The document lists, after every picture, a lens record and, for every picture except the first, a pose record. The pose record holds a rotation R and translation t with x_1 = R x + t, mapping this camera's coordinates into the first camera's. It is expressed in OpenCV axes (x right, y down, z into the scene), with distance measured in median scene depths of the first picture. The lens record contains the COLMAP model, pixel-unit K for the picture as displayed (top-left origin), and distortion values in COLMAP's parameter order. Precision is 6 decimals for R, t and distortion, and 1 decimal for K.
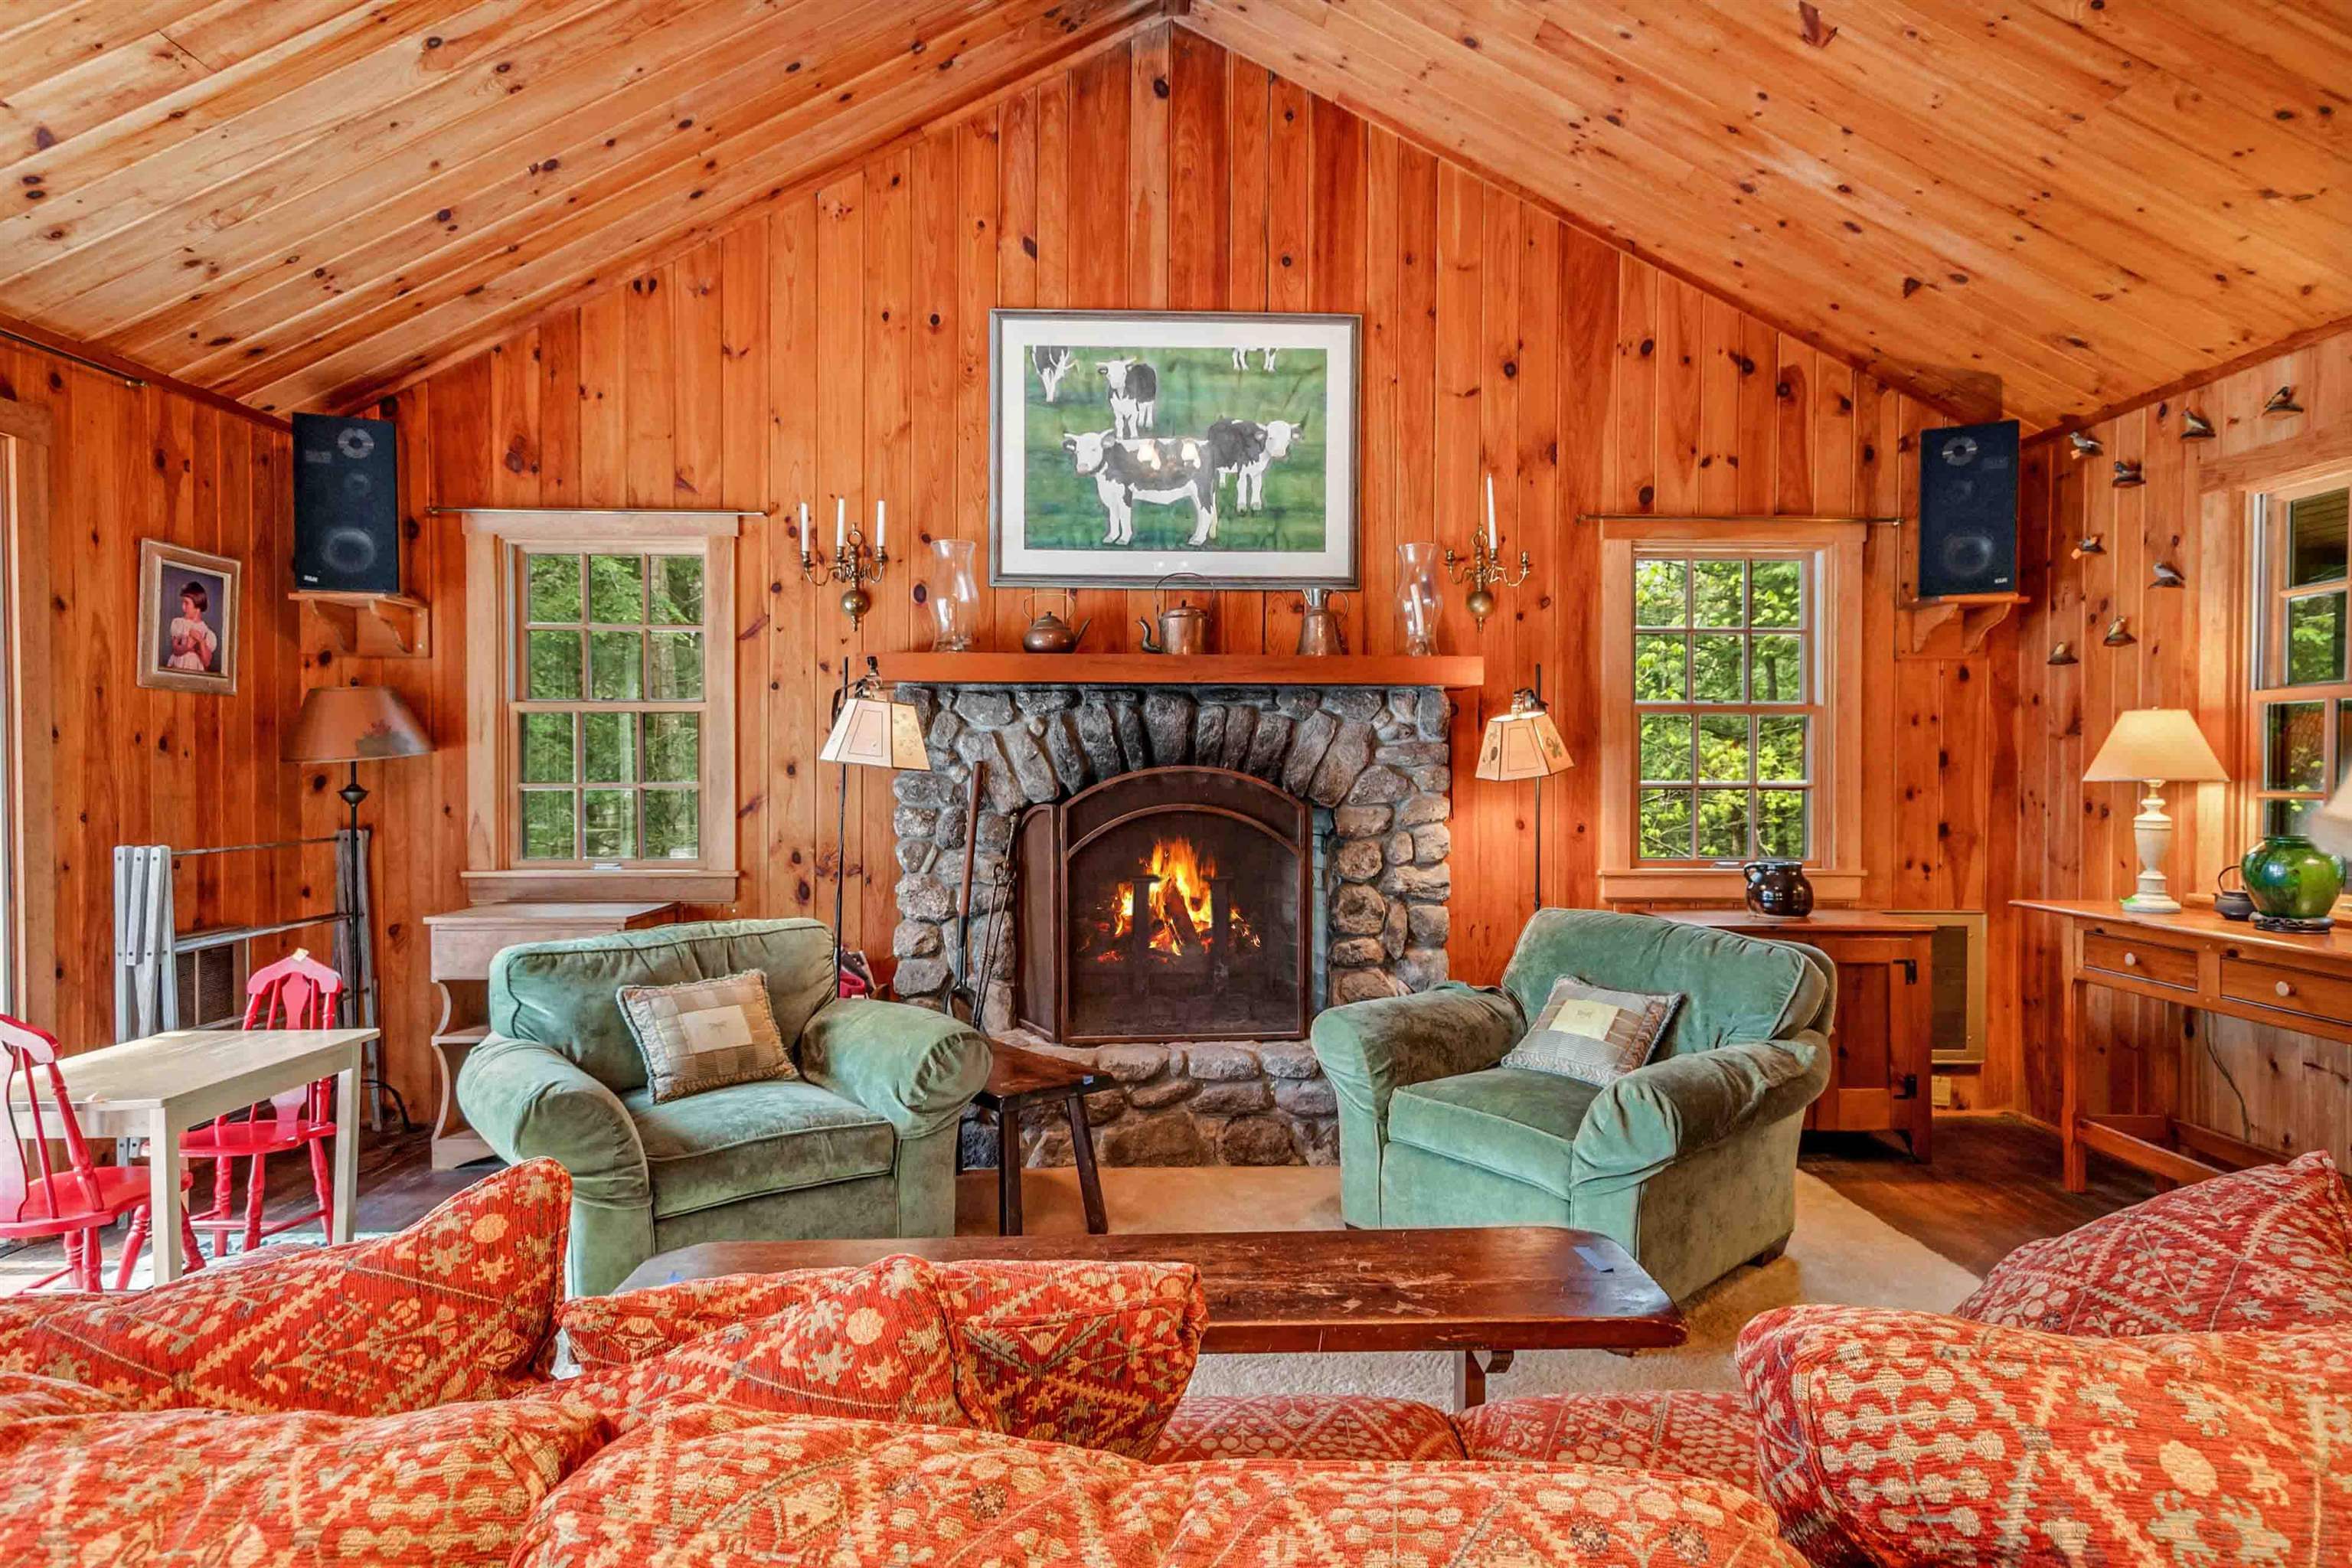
lens RADIAL K [[1315.6, 0, 1205.3], [0, 1315.6, 788.1], [0, 0, 1]] dist [0.002264, 0.012165]
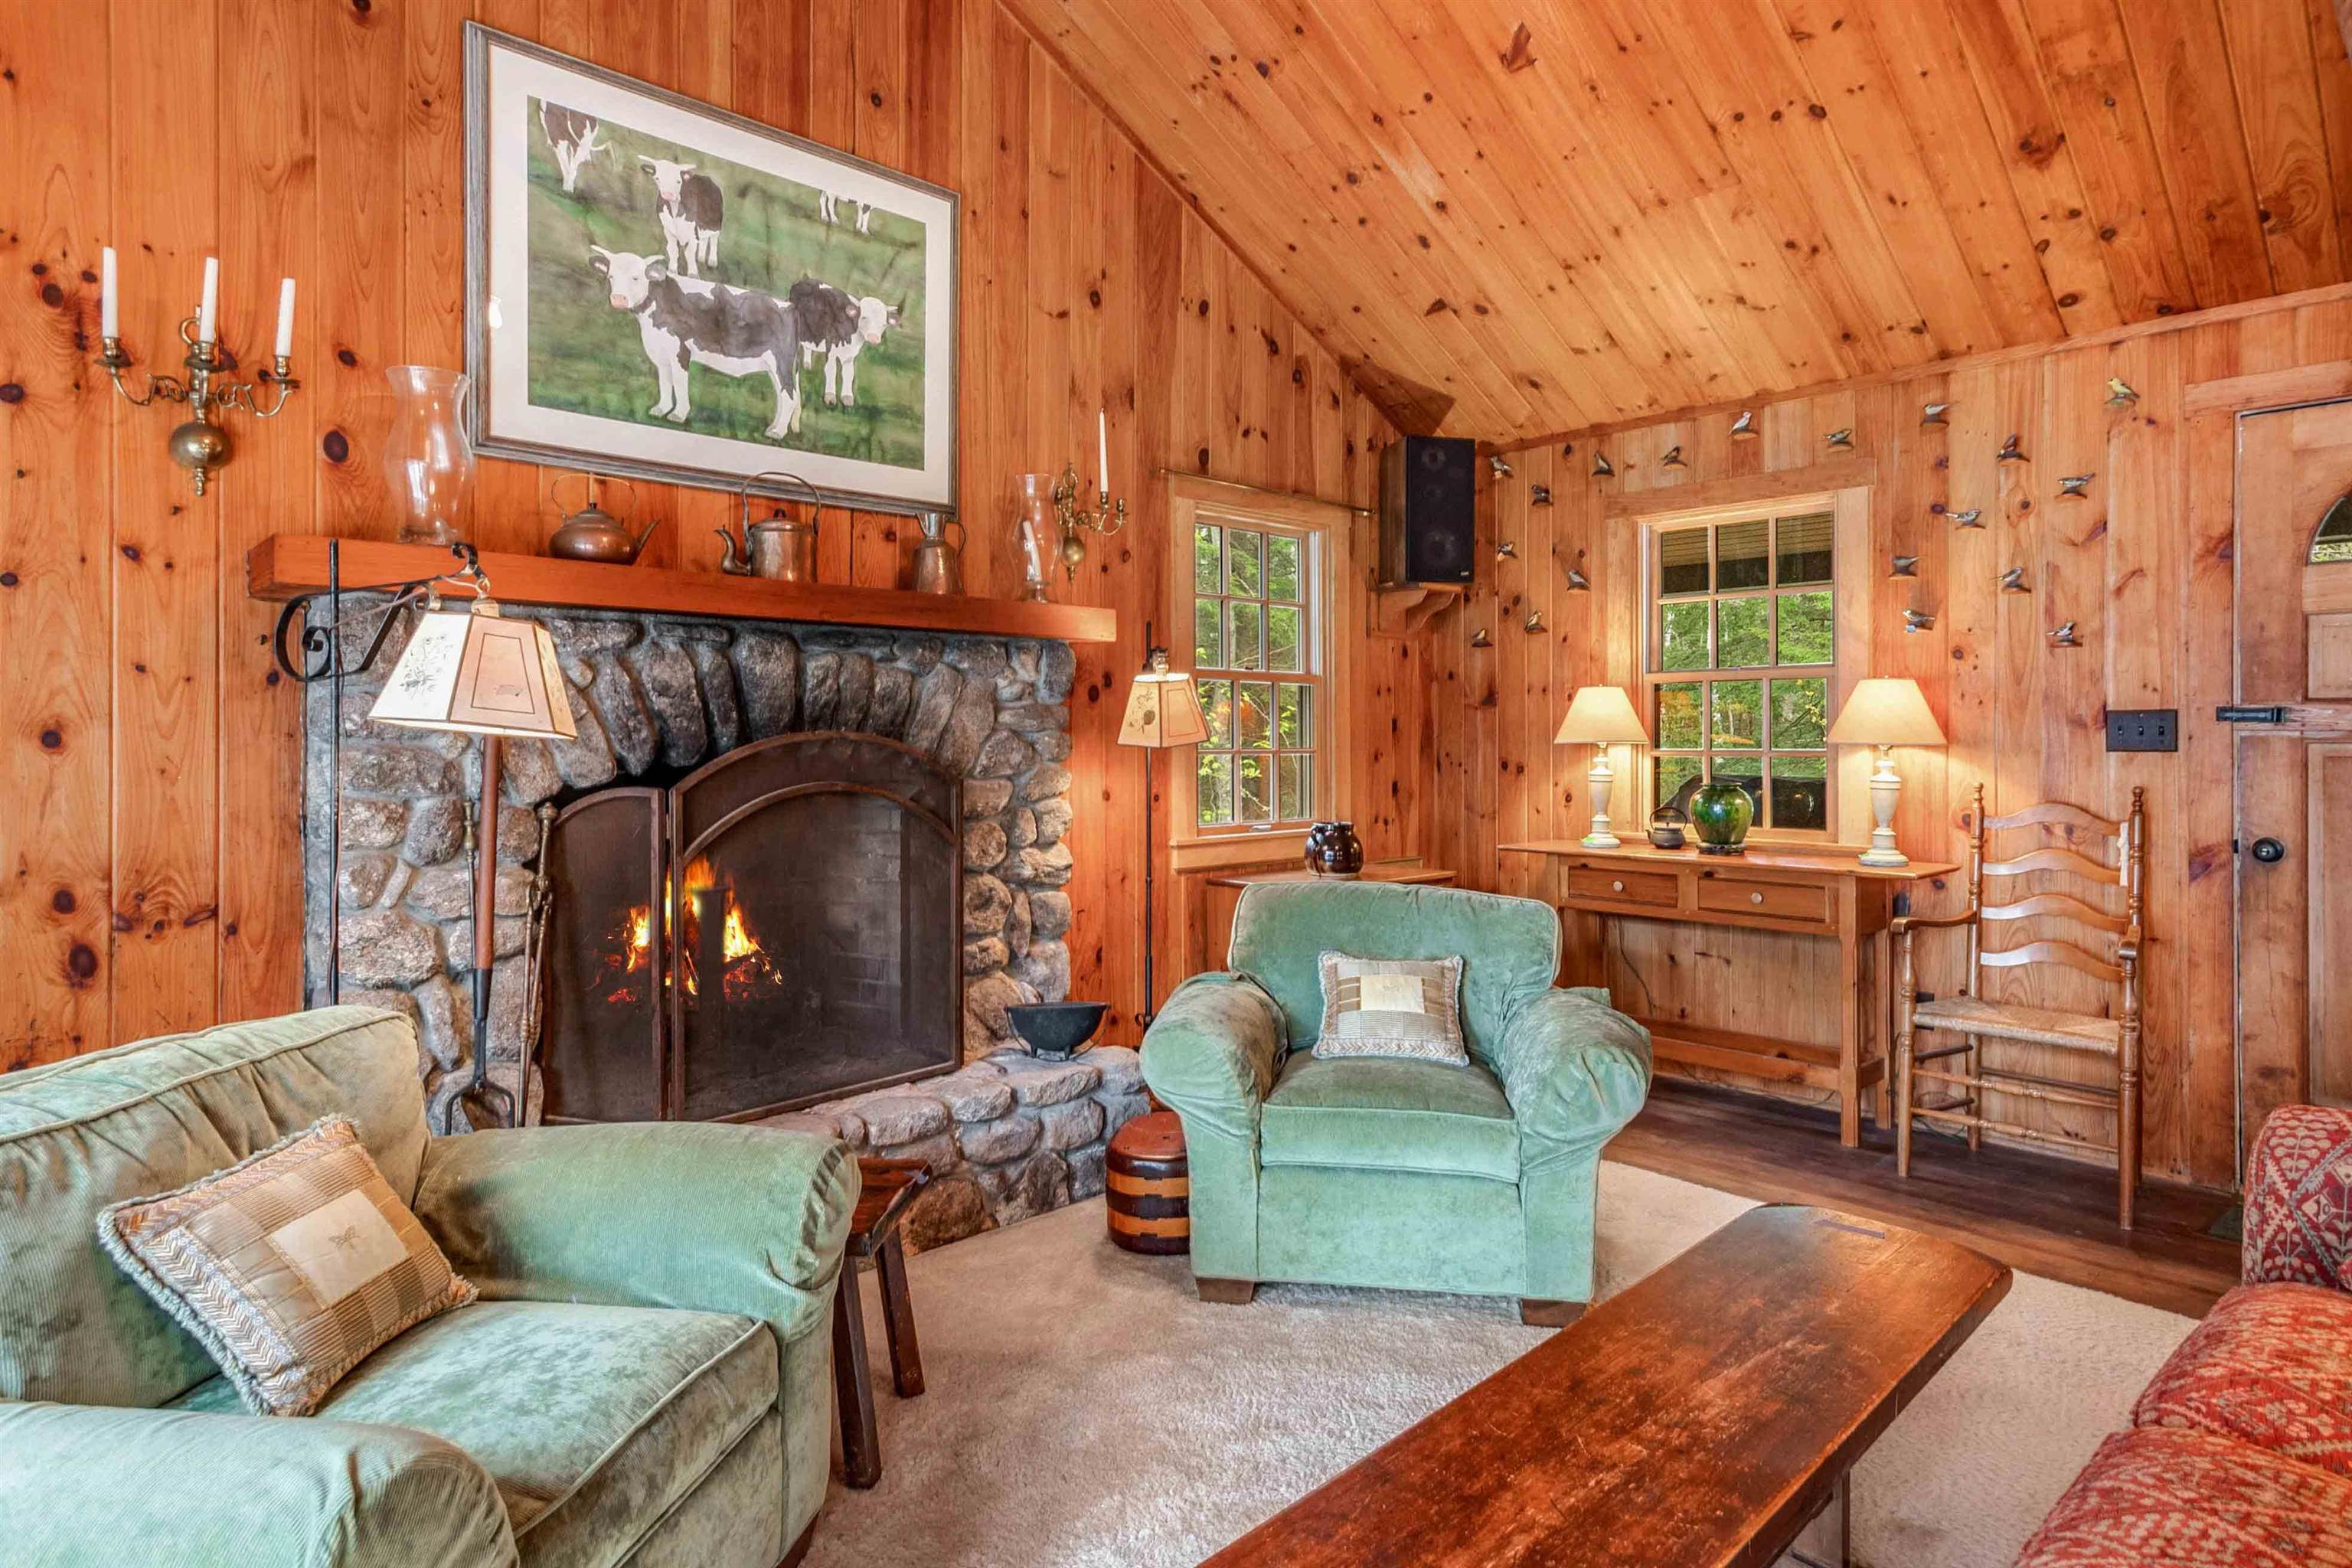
lens RADIAL K [[1315.6, 0, 1210.8], [0, 1315.6, 742.4], [0, 0, 1]] dist [0.002264, 0.012165]
pose [[0.729123, -0.005495, 0.684360, -0.350217], [0.013681, 0.999885, -0.006548, -0.002477], [-0.684245, 0.014137, 0.729115, 0.291780]]
